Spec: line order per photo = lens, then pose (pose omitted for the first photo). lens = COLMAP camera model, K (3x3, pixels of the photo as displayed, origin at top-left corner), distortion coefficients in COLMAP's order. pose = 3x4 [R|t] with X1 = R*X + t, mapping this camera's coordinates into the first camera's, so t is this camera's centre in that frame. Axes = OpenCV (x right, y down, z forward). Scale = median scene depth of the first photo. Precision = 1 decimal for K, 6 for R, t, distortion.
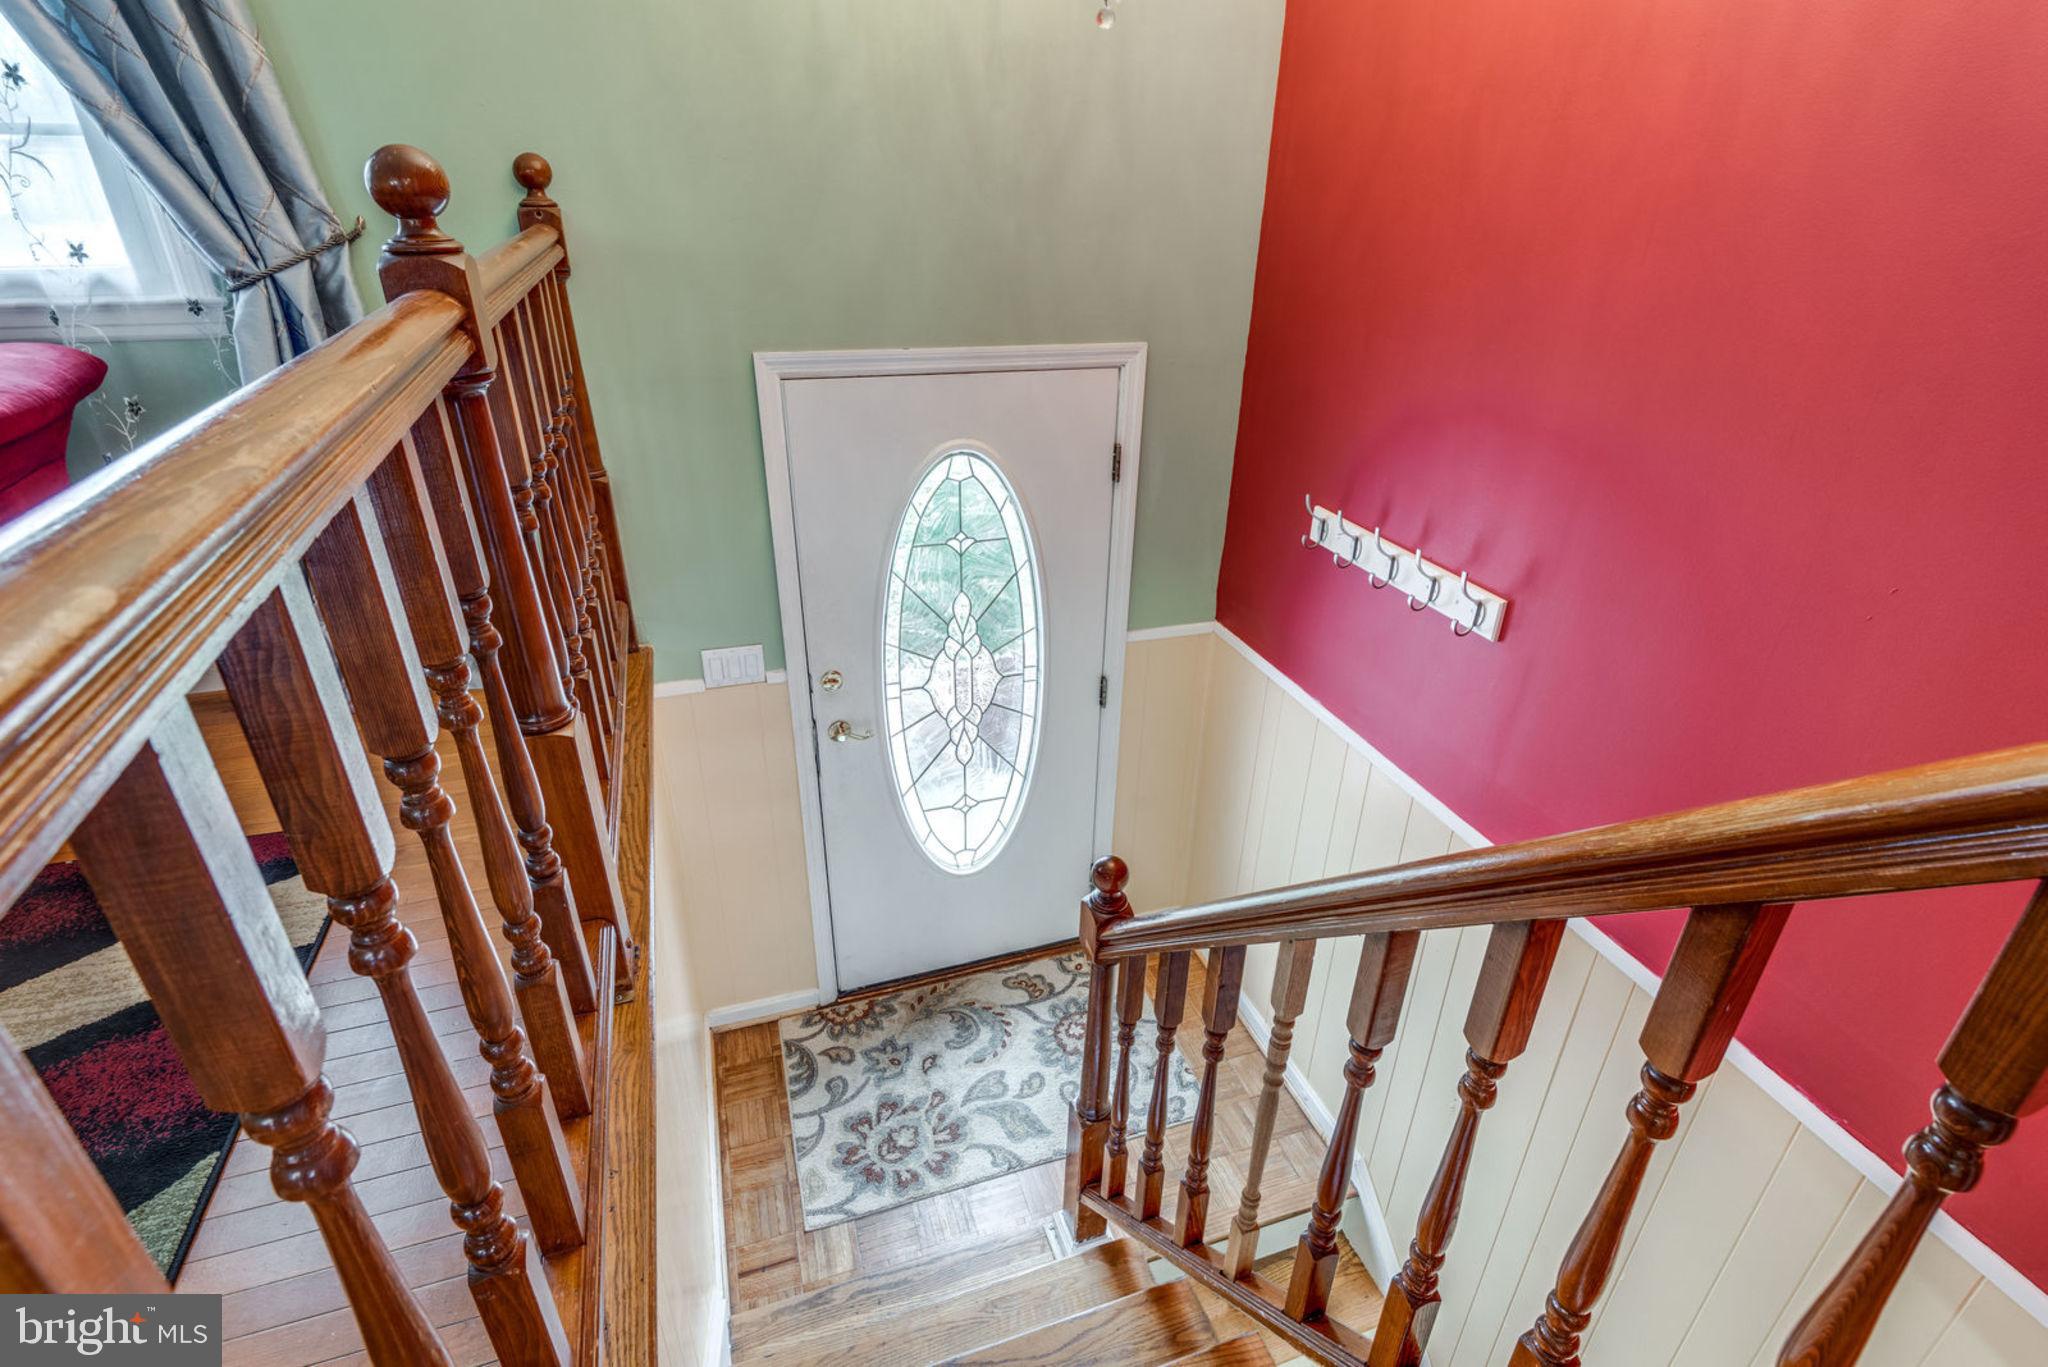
lens RADIAL K [[974.4, 0, 1027.0], [0, 974.4, 676.7], [0, 0, 1]] dist [0.006129, -0.012341]
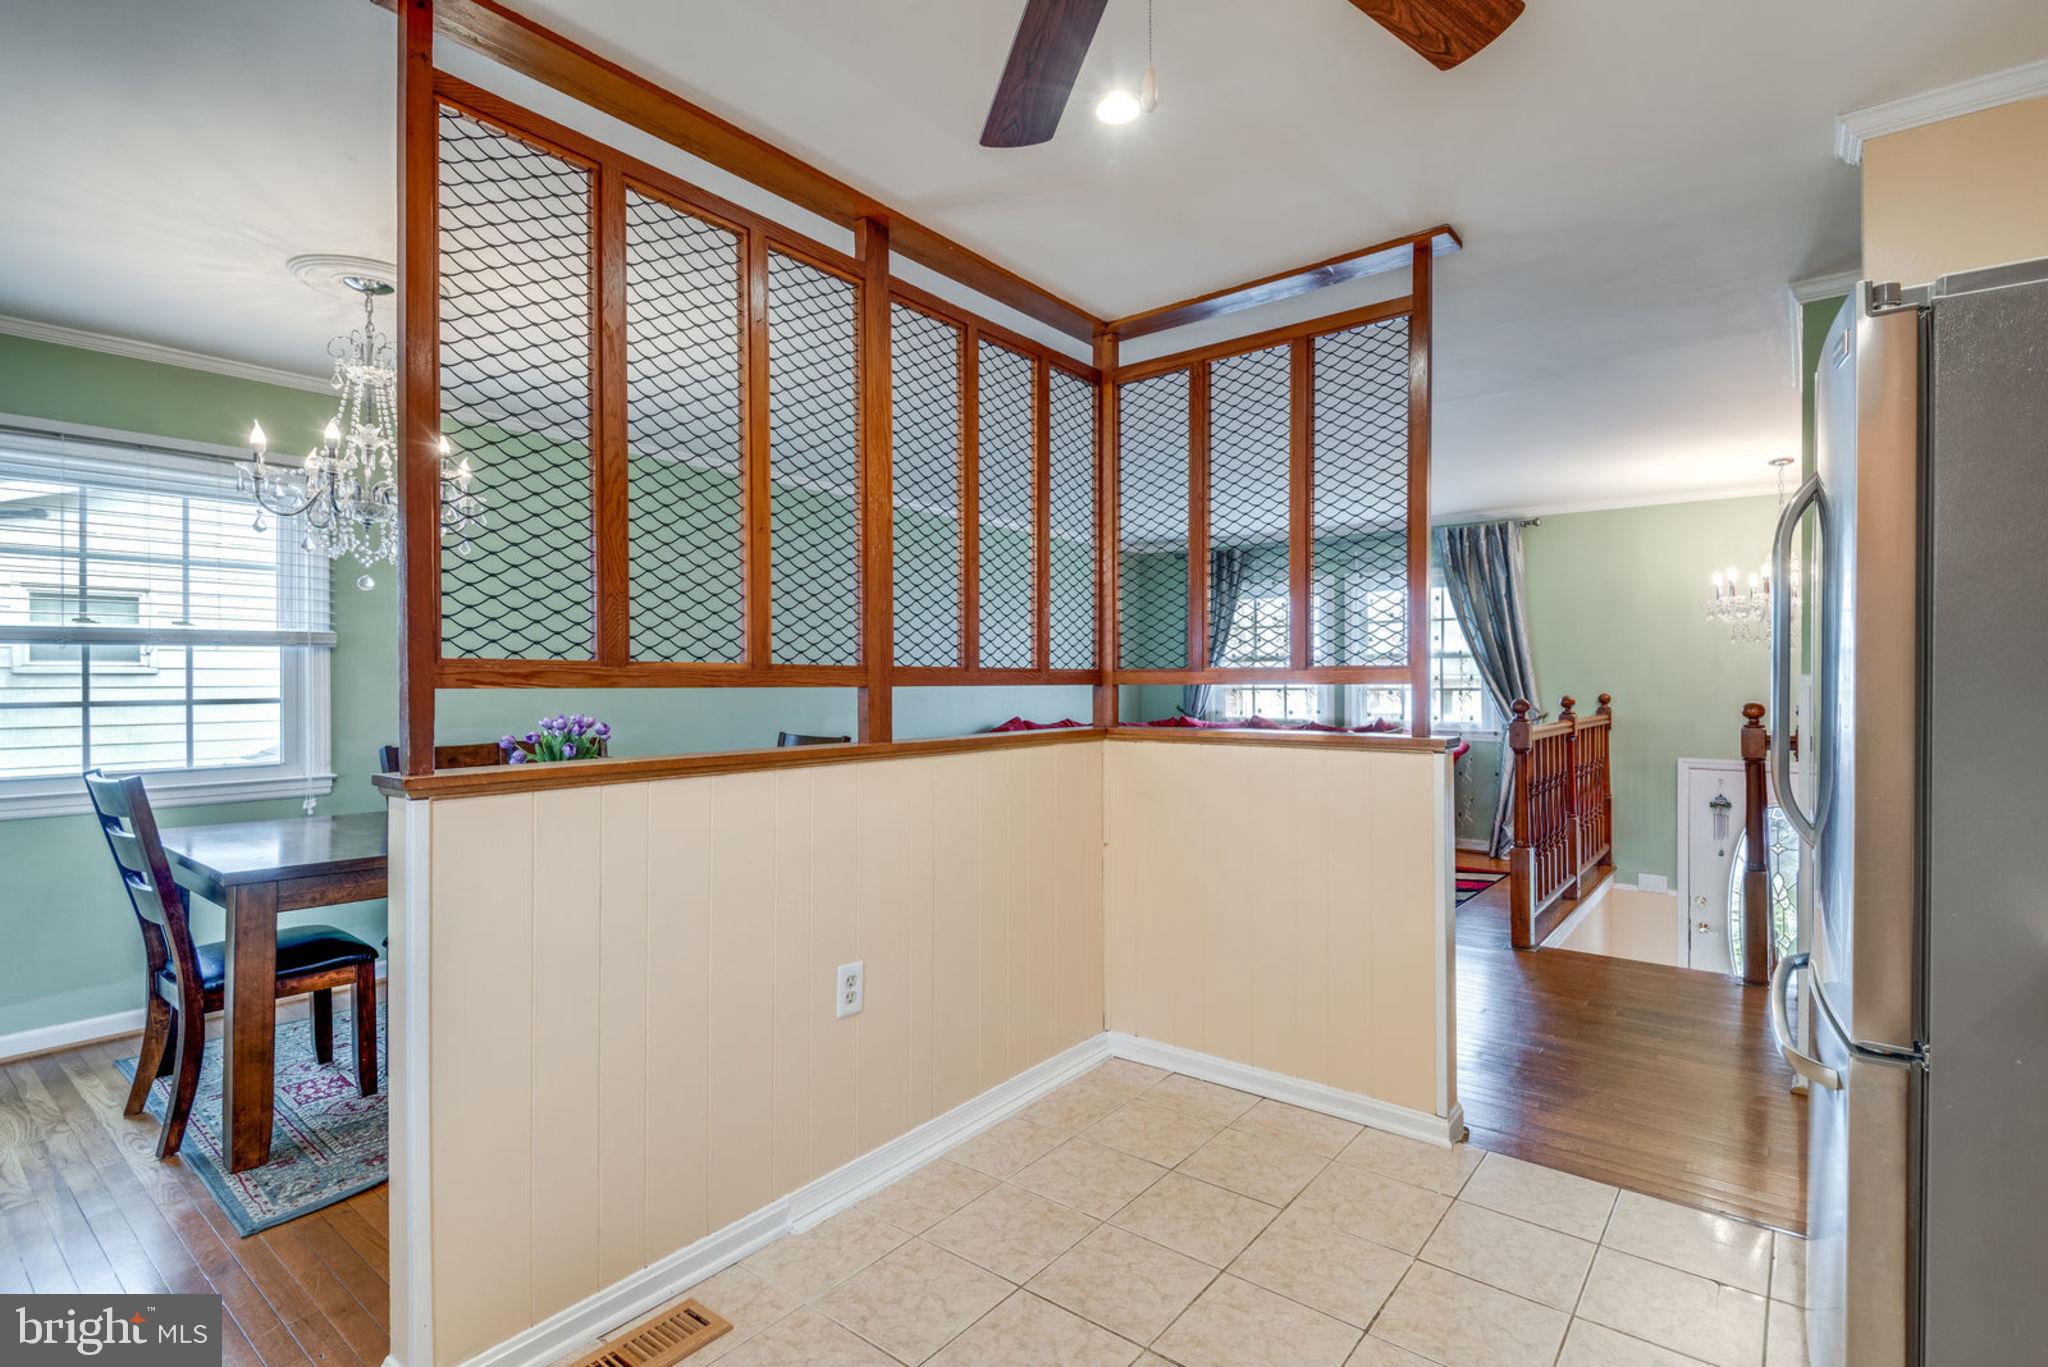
lens RADIAL K [[974.4, 0, 1031.2], [0, 974.4, 685.5], [0, 0, 1]] dist [0.006129, -0.012341]
pose [[0.538380, -0.022540, -0.842400, 1.222256], [-0.376472, 0.887909, -0.264362, 1.035576], [0.753933, 0.459467, 0.469547, -2.015083]]
